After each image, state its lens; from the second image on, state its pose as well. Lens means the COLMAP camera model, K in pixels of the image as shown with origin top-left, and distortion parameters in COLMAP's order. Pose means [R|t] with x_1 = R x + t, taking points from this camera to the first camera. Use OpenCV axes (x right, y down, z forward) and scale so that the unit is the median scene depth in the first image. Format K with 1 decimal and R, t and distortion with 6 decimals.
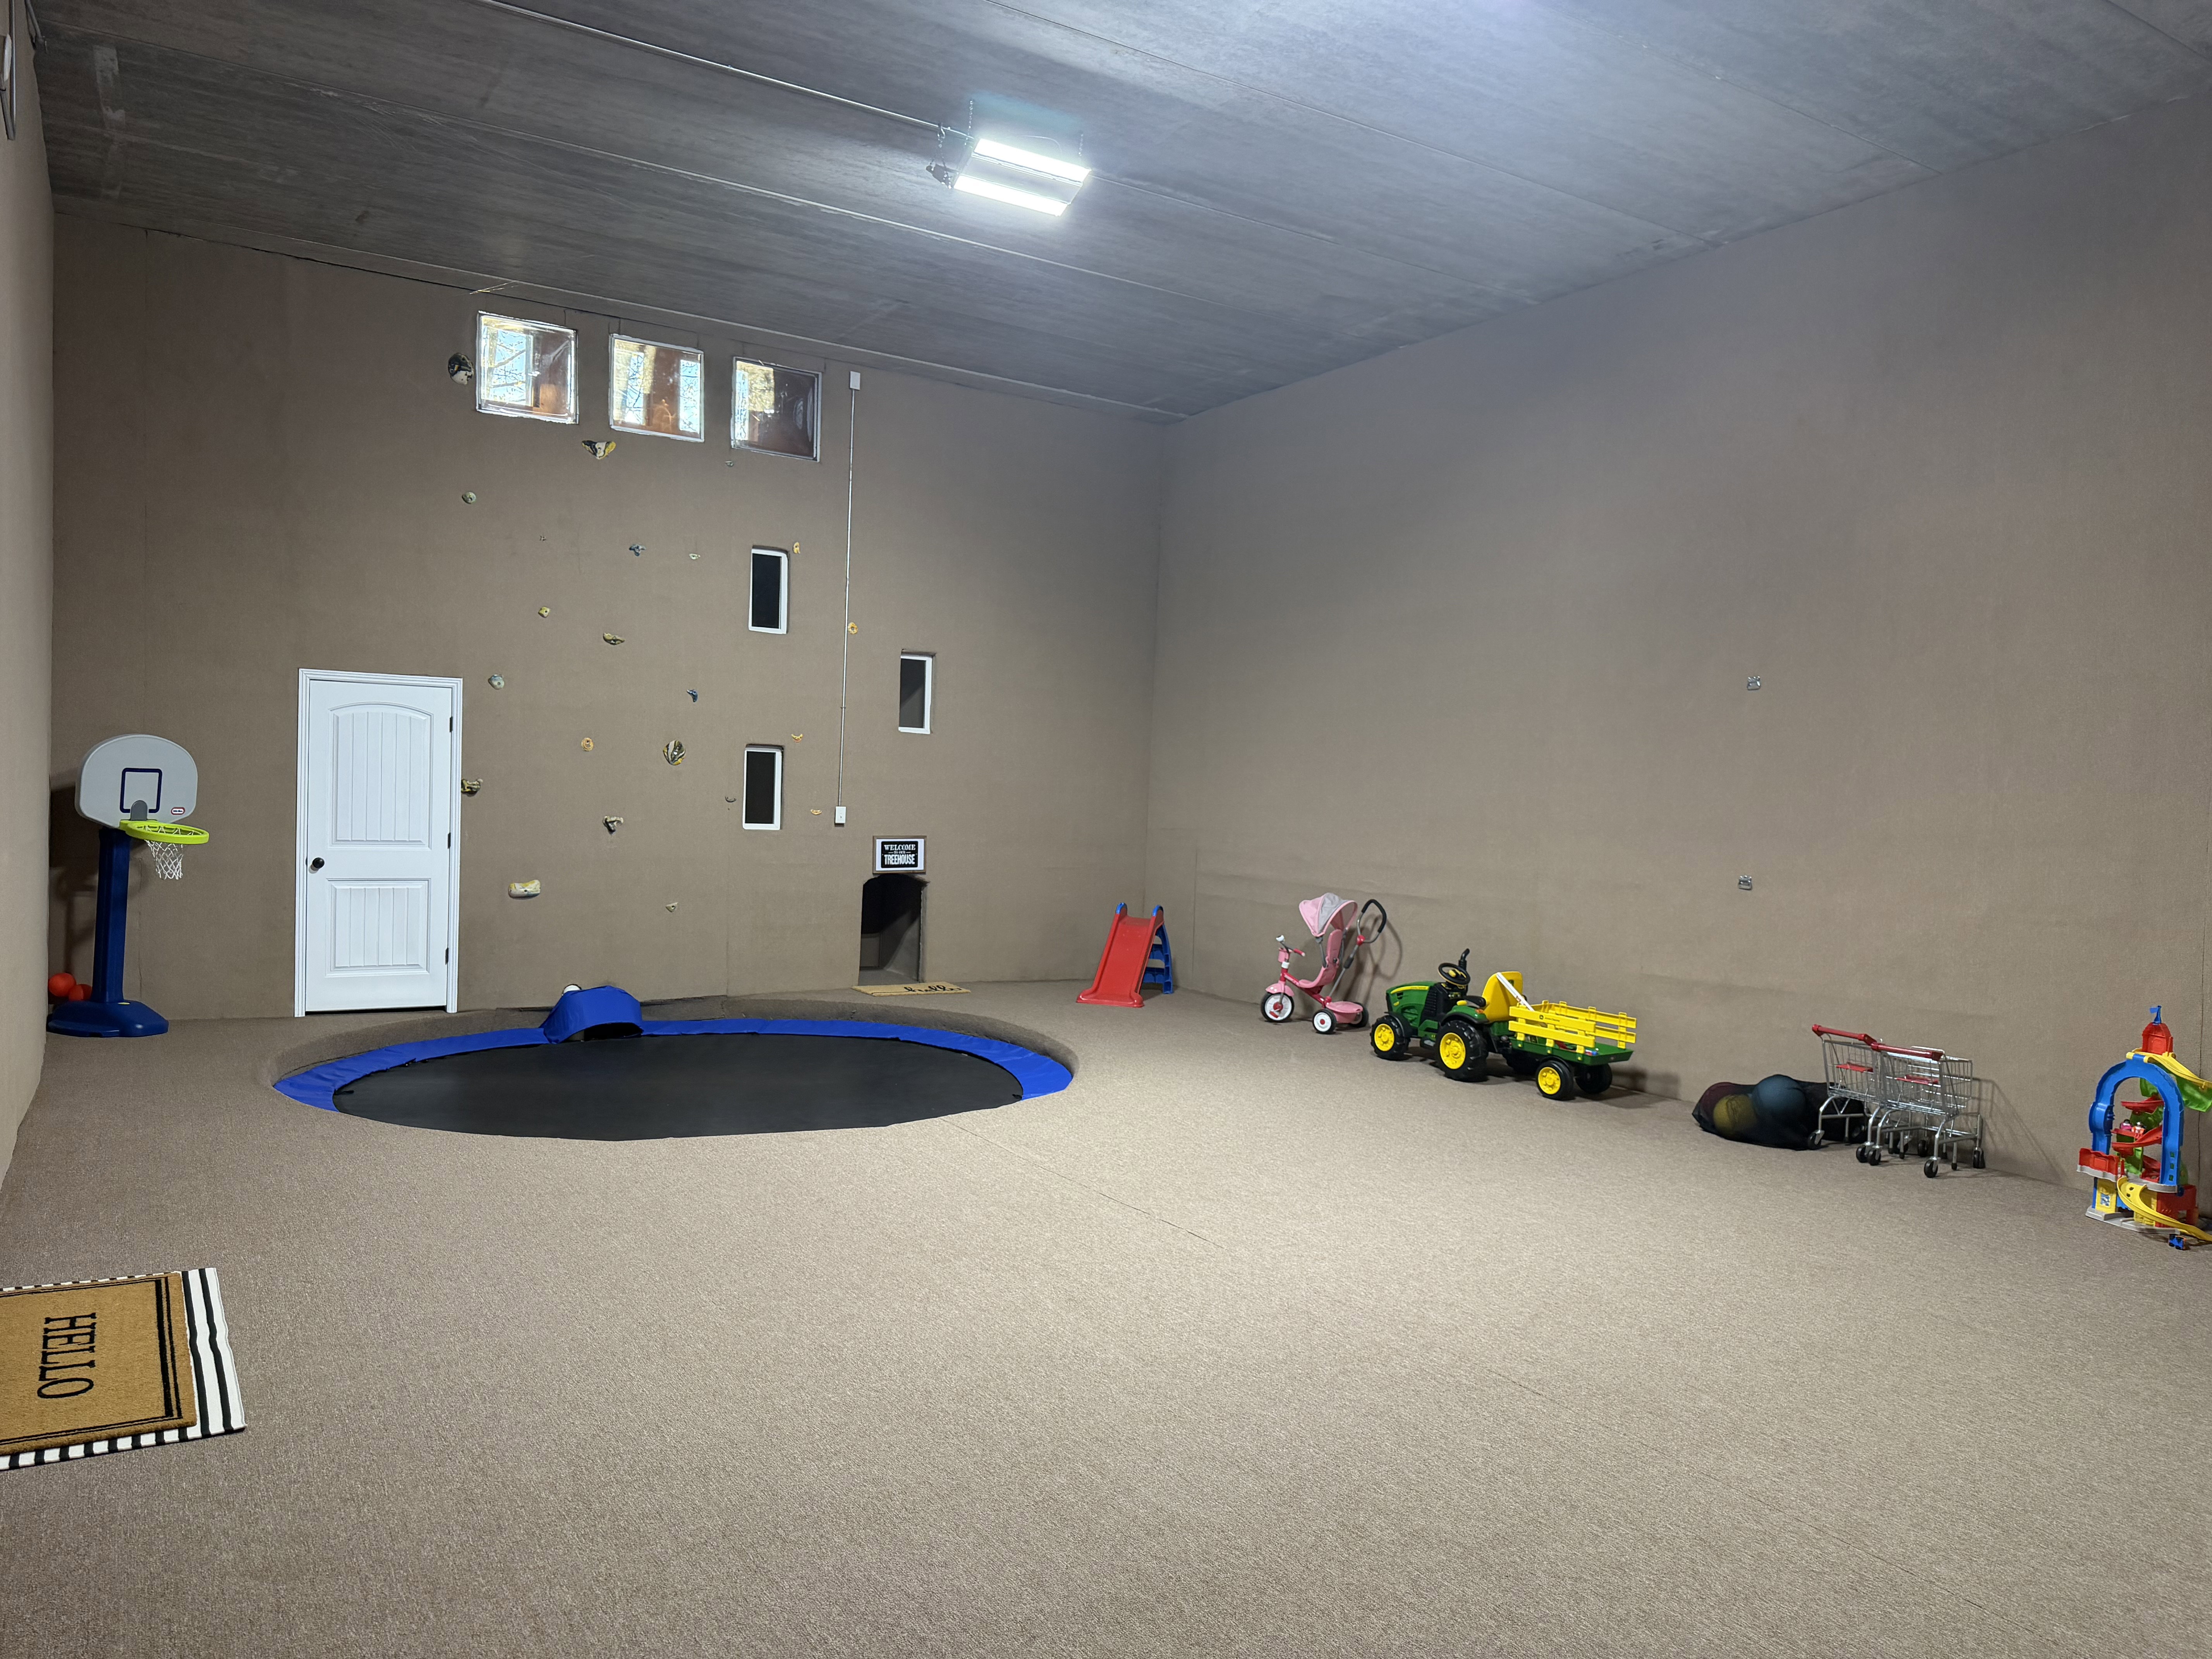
lens RADIAL K [[1557.6, 0, 1100.7], [0, 1557.6, 828.9], [0, 0, 1]] dist [0.012063, 0.000195]
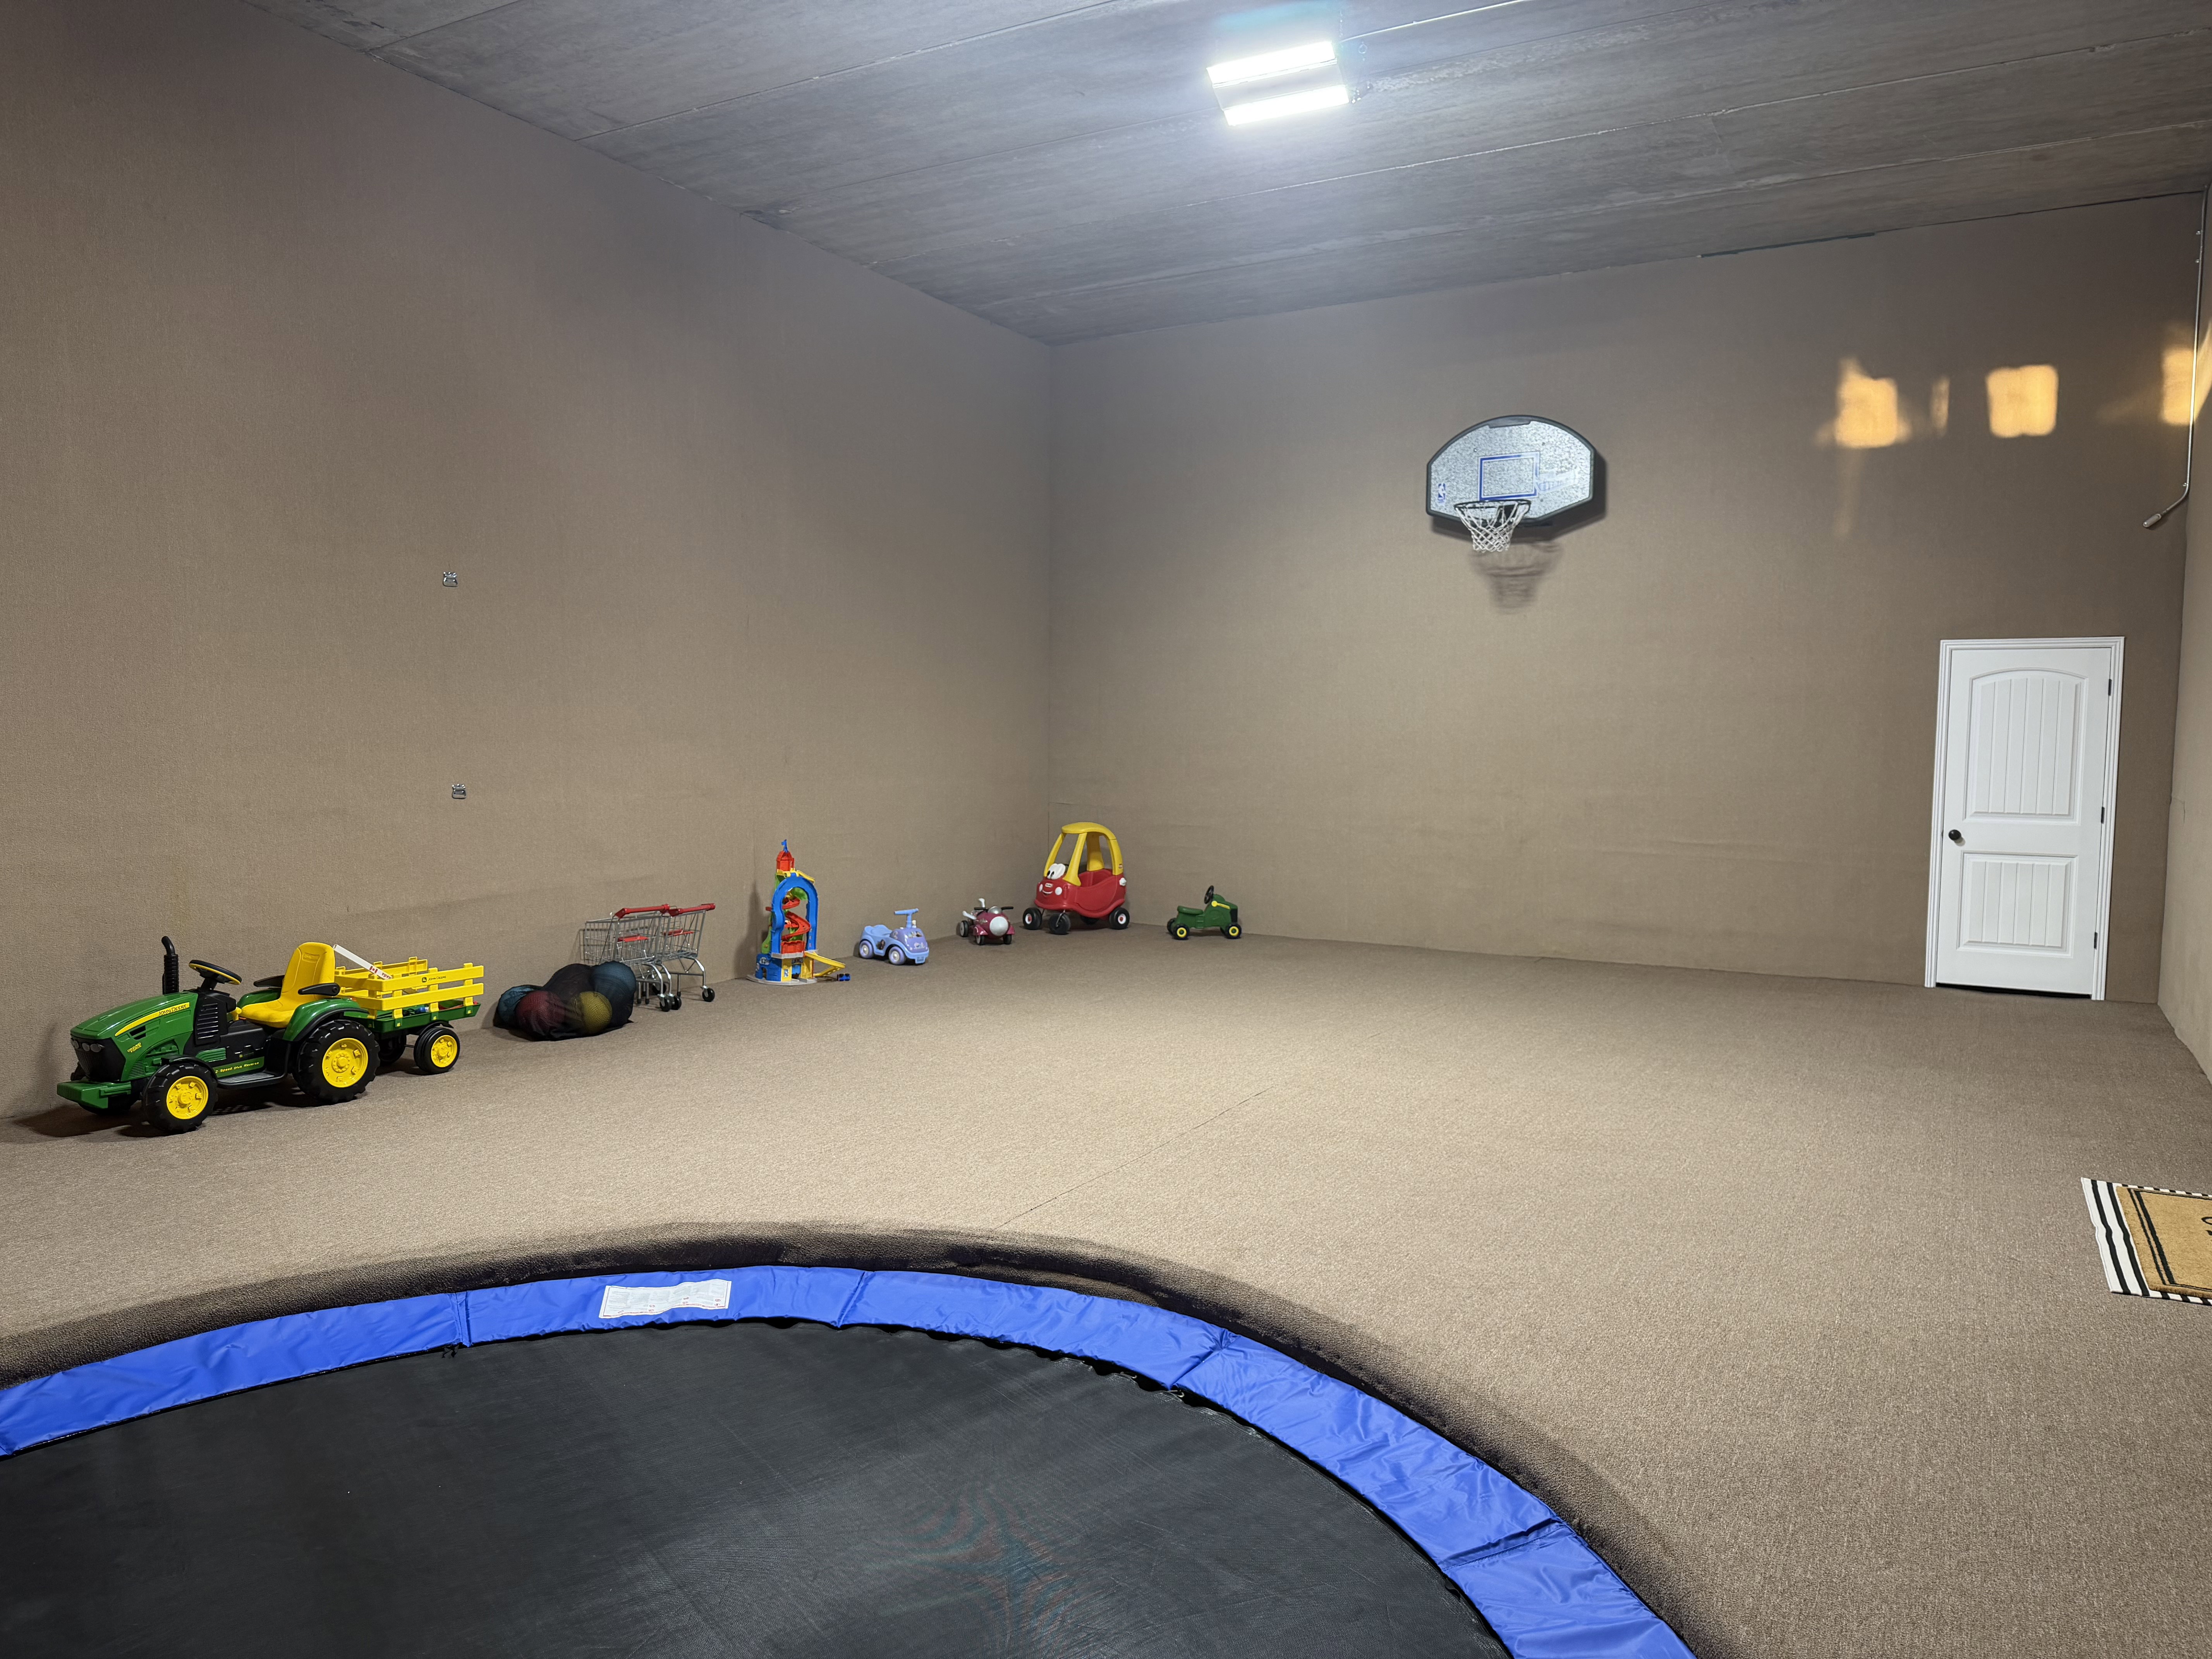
lens RADIAL K [[1557.6, 0, 1100.7], [0, 1557.6, 828.9], [0, 0, 1]] dist [0.012063, 0.000195]
pose [[-0.480005, -0.098941, 0.871669, -0.616209], [-0.005180, 0.993922, 0.109966, -0.050807], [-0.877251, 0.048269, -0.477600, 1.135937]]
